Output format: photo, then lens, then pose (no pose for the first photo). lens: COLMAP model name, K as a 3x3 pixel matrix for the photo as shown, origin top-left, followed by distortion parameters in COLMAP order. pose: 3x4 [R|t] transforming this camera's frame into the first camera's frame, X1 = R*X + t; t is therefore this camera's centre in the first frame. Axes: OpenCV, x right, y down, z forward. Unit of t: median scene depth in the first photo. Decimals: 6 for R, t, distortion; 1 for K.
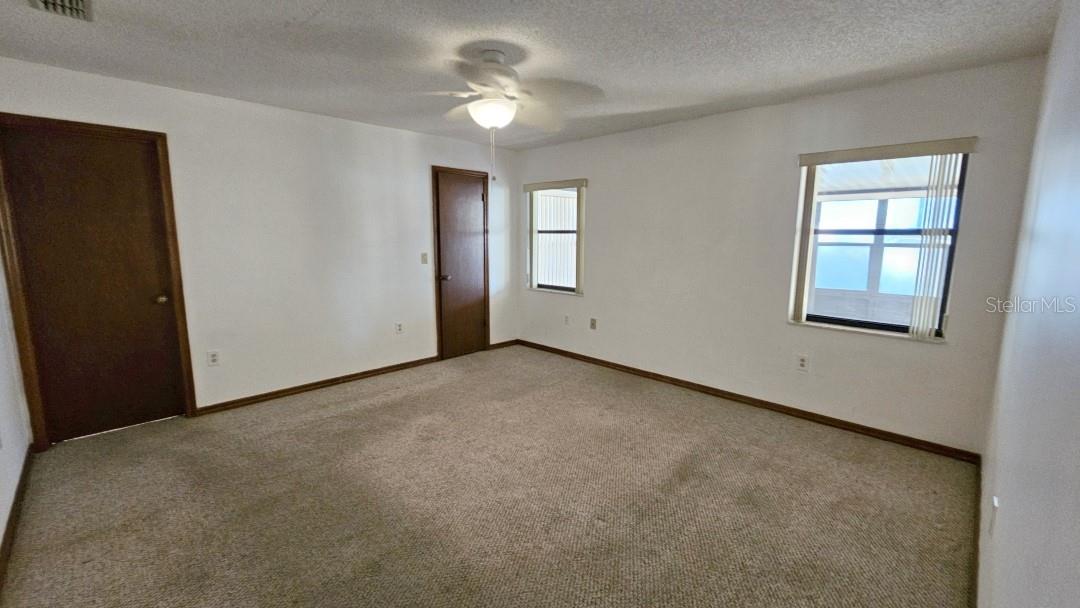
lens RADIAL K [[444.5, 0, 542.0], [0, 444.5, 304.5], [0, 0, 1]] dist [-0.006354, 0.000143]
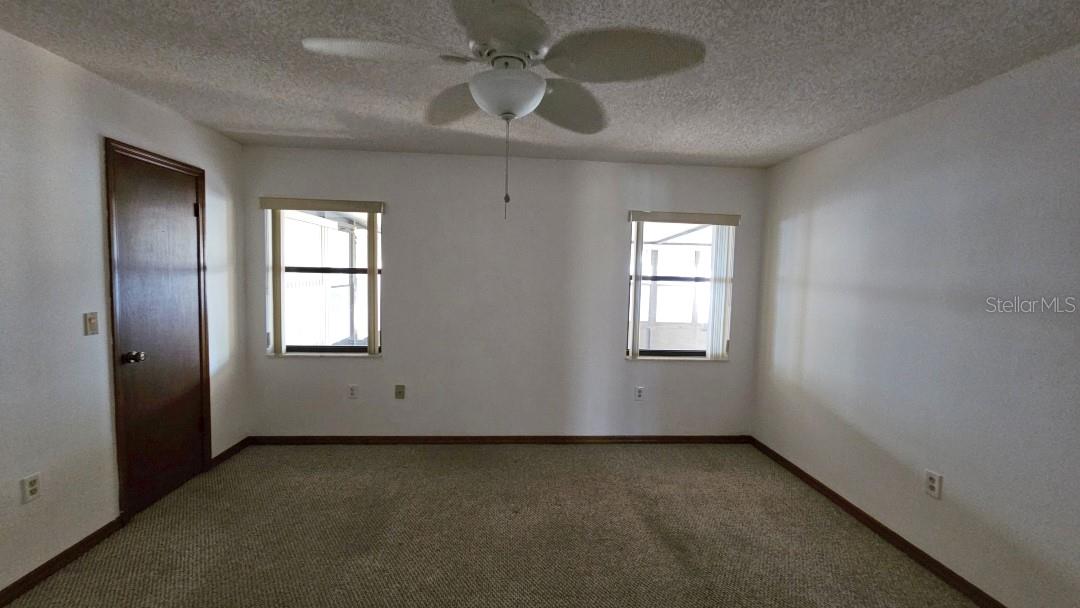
lens RADIAL K [[444.5, 0, 541.4], [0, 444.5, 301.8], [0, 0, 1]] dist [-0.006354, 0.000143]
pose [[0.653706, -0.040499, 0.755664, -0.296912], [0.095386, 0.995012, -0.029189, -0.065059], [-0.750713, 0.091161, 0.654309, 0.308170]]
